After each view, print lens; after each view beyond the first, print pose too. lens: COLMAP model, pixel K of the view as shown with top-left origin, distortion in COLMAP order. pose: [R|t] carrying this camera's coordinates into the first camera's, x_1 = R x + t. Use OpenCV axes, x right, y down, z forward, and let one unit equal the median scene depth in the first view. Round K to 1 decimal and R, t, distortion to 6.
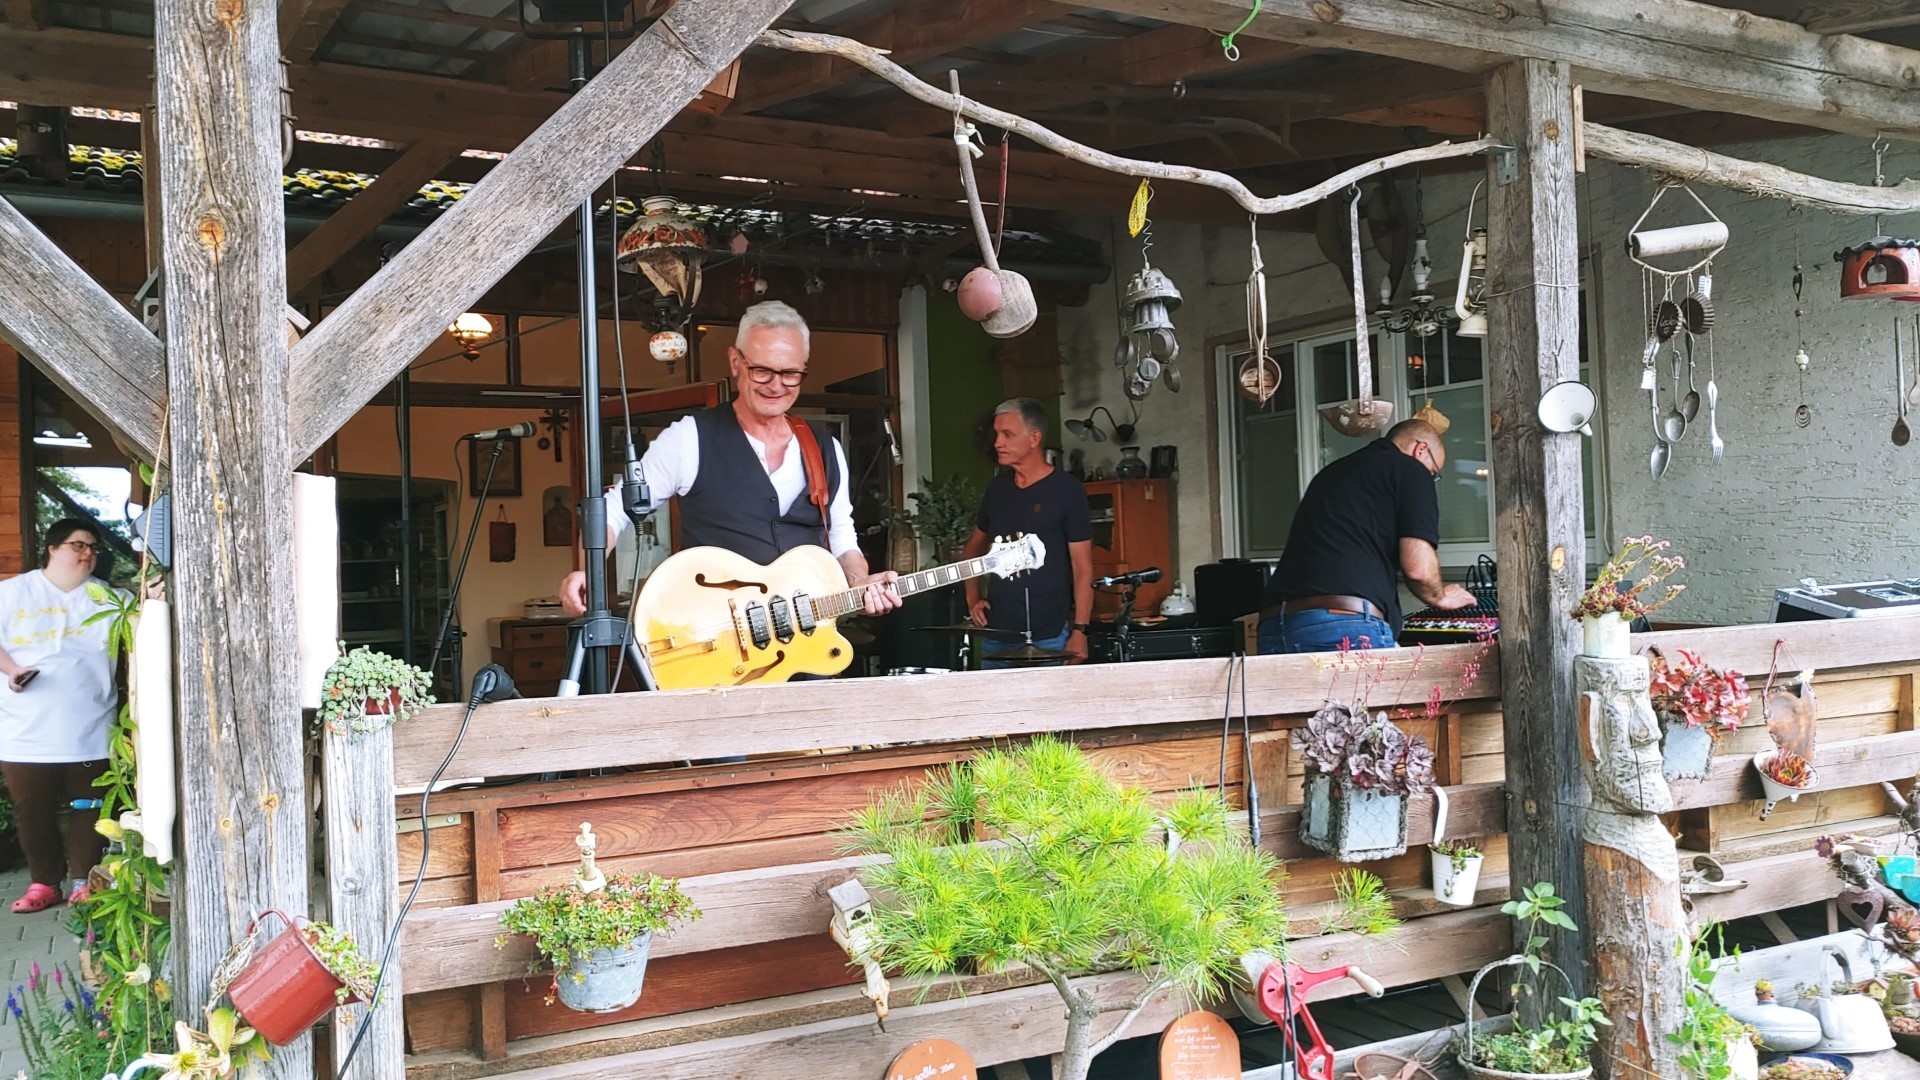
lens RADIAL K [[1529.9, 0, 954.6], [0, 1529.9, 541.1], [0, 0, 1]] dist [-0.031064, 0.004119]
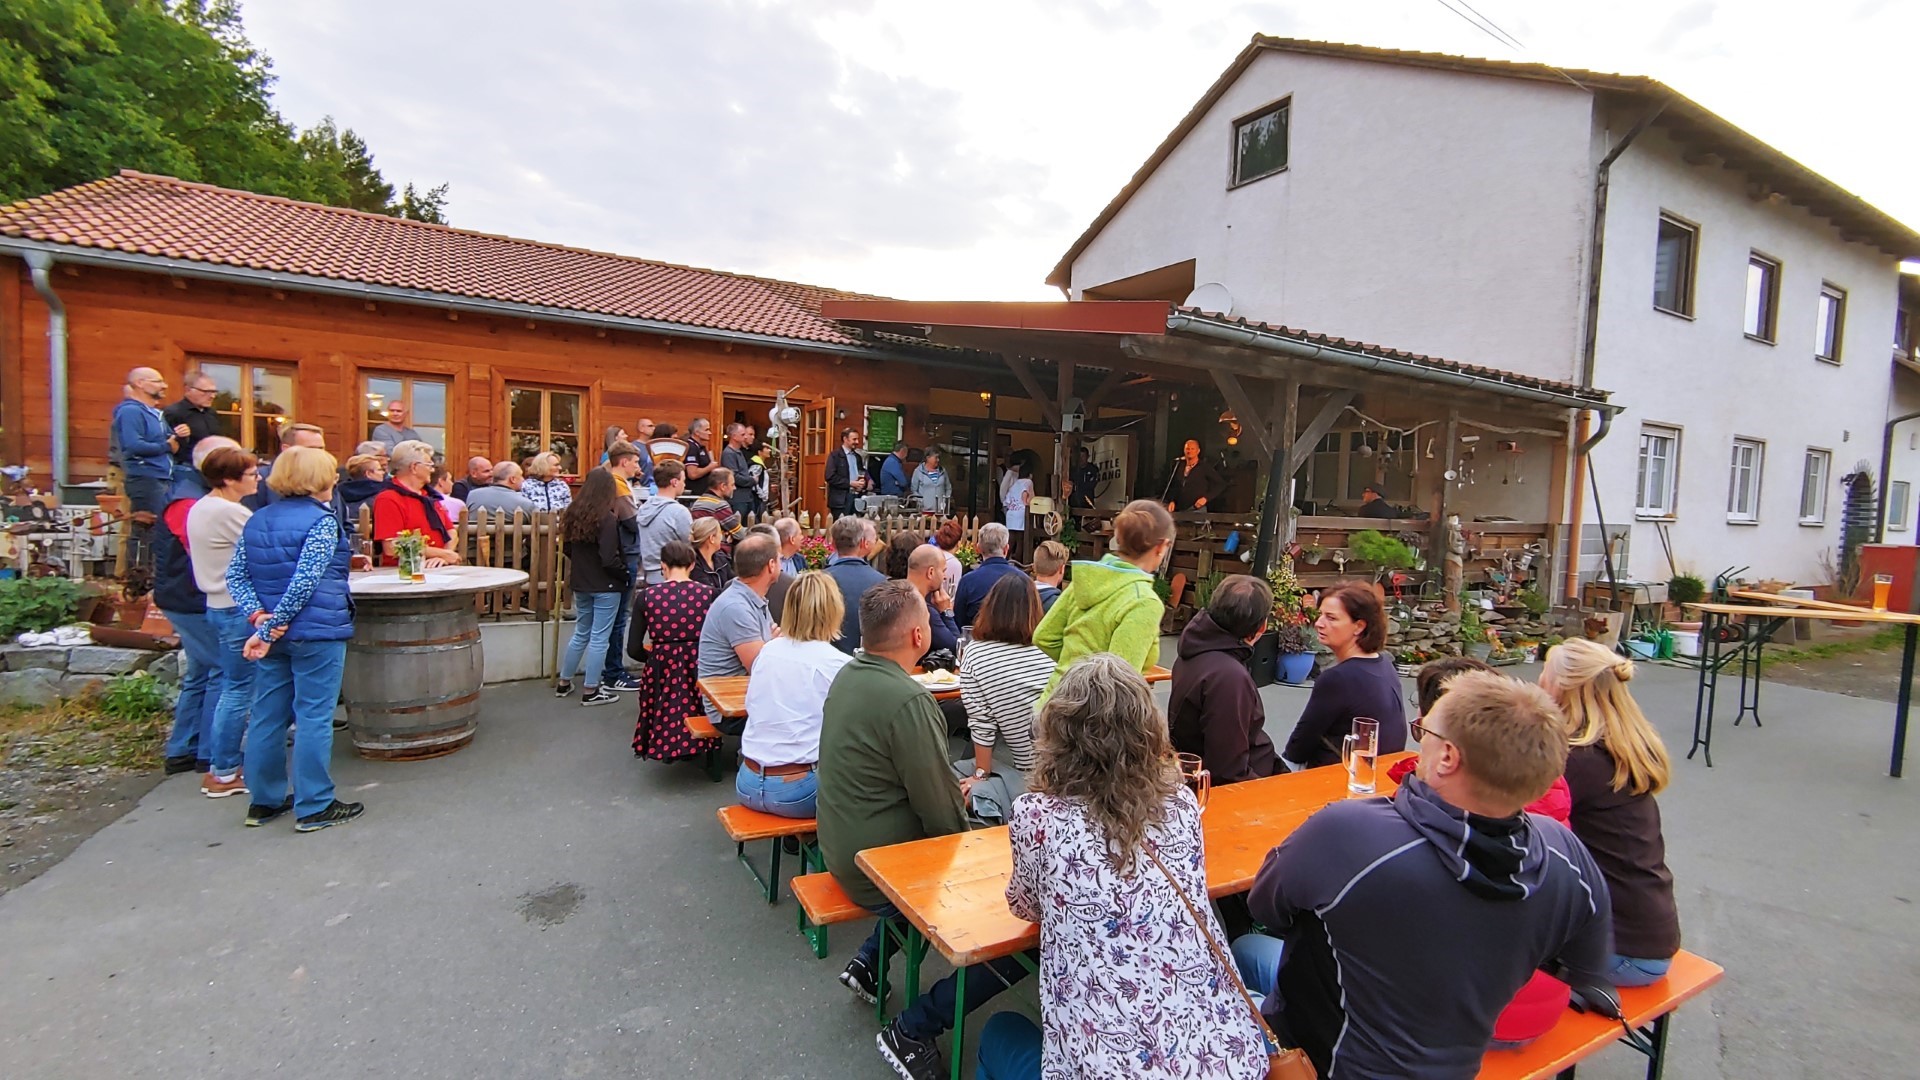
lens RADIAL K [[862.1, 0, 960.1], [0, 862.1, 544.2], [0, 0, 1]] dist [0.003501, -0.000835]
pose [[0.996349, 0.064320, 0.056146, -1.390632], [-0.068563, 0.994652, 0.077238, 0.033102], [-0.050878, -0.080806, 0.995430, -1.831069]]
